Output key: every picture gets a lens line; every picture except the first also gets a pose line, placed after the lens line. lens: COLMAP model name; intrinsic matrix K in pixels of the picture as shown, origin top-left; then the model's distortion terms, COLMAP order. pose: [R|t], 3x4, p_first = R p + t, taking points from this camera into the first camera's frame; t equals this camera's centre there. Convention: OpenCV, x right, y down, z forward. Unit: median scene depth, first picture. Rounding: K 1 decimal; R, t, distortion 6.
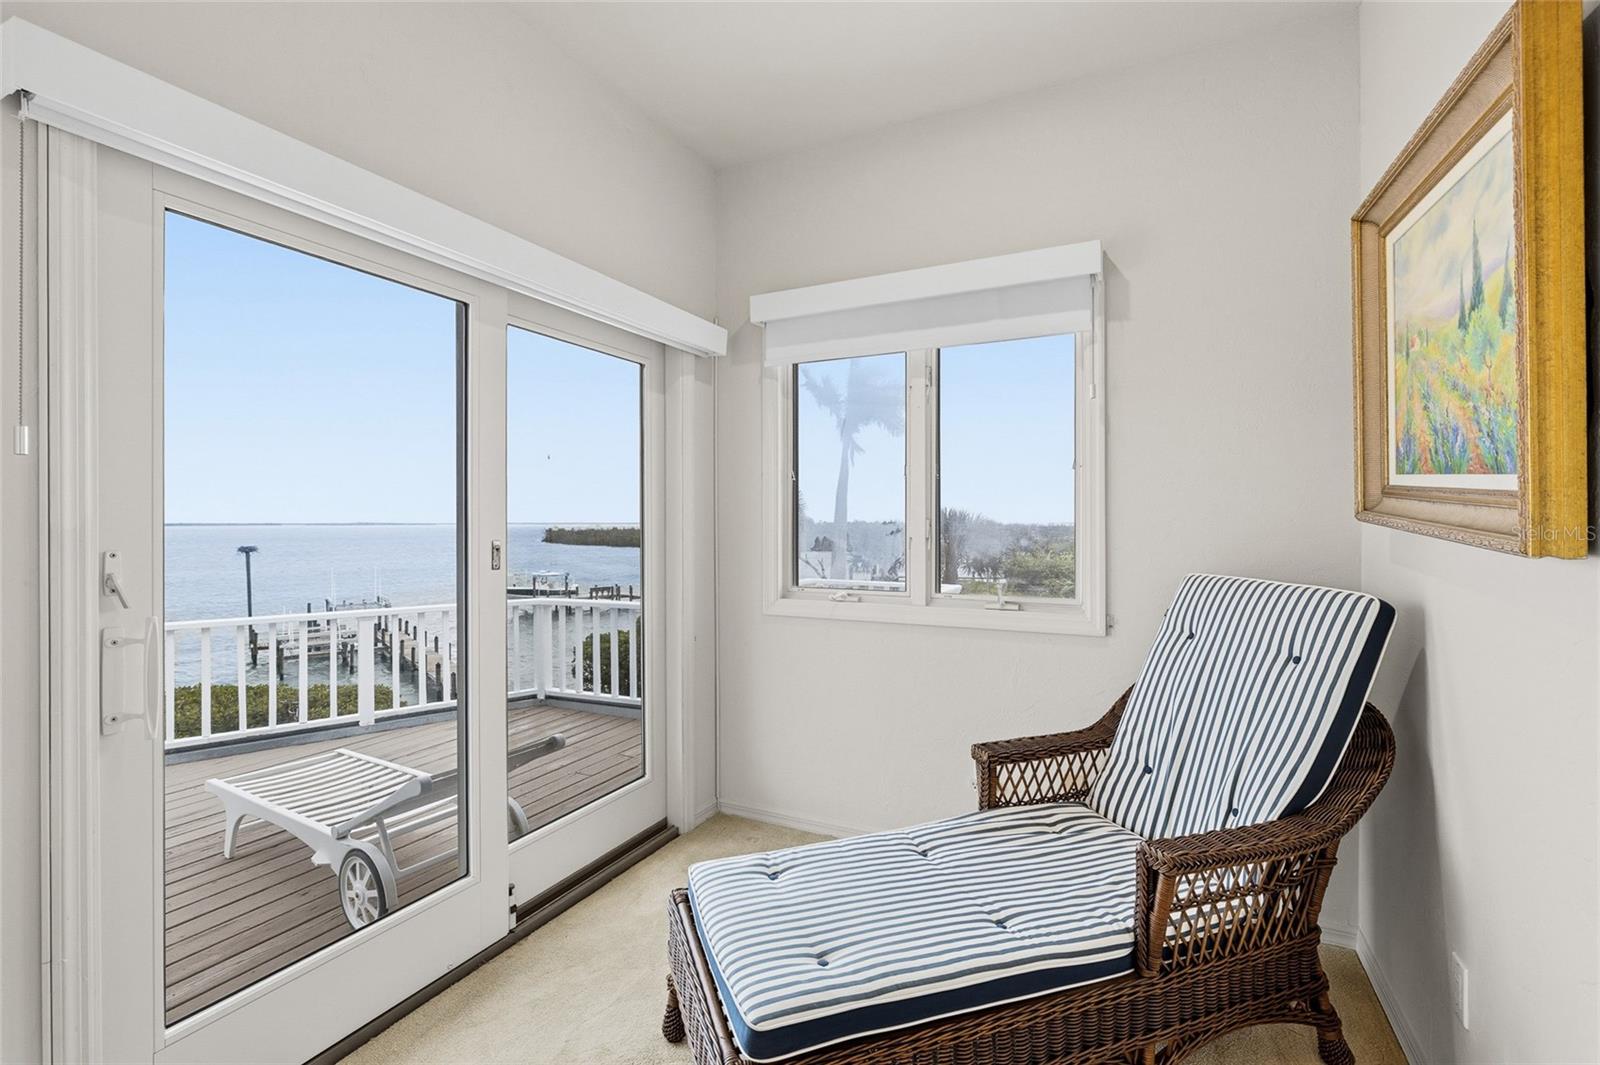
lens RADIAL K [[724.9, 0, 800.0], [0, 724.9, 532.5], [0, 0, 1]] dist [-0.002715, -0.000364]
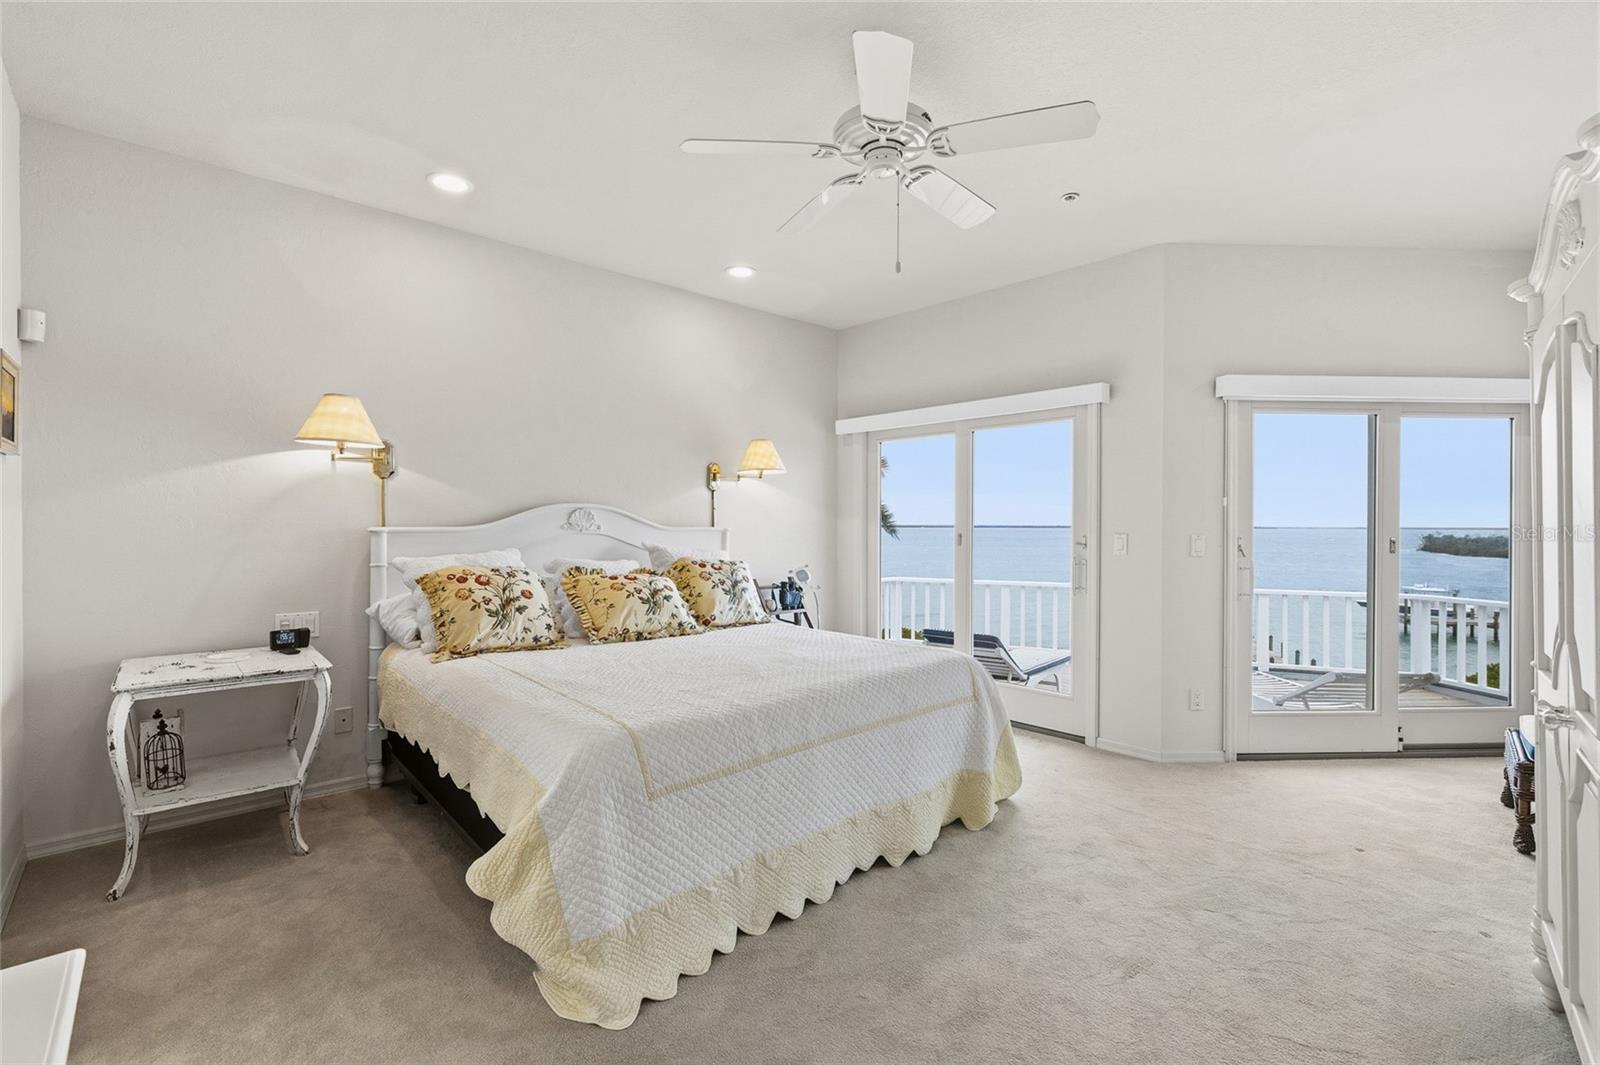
lens RADIAL K [[736.1, 0, 800.0], [0, 736.1, 532.5], [0, 0, 1]] dist [0.004148, 0.001020]
pose [[0.507155, 0.007846, -0.861819, 0.416798], [-0.013639, 0.999906, 0.001077, 0.015916], [0.861747, 0.011209, 0.507214, -1.198661]]
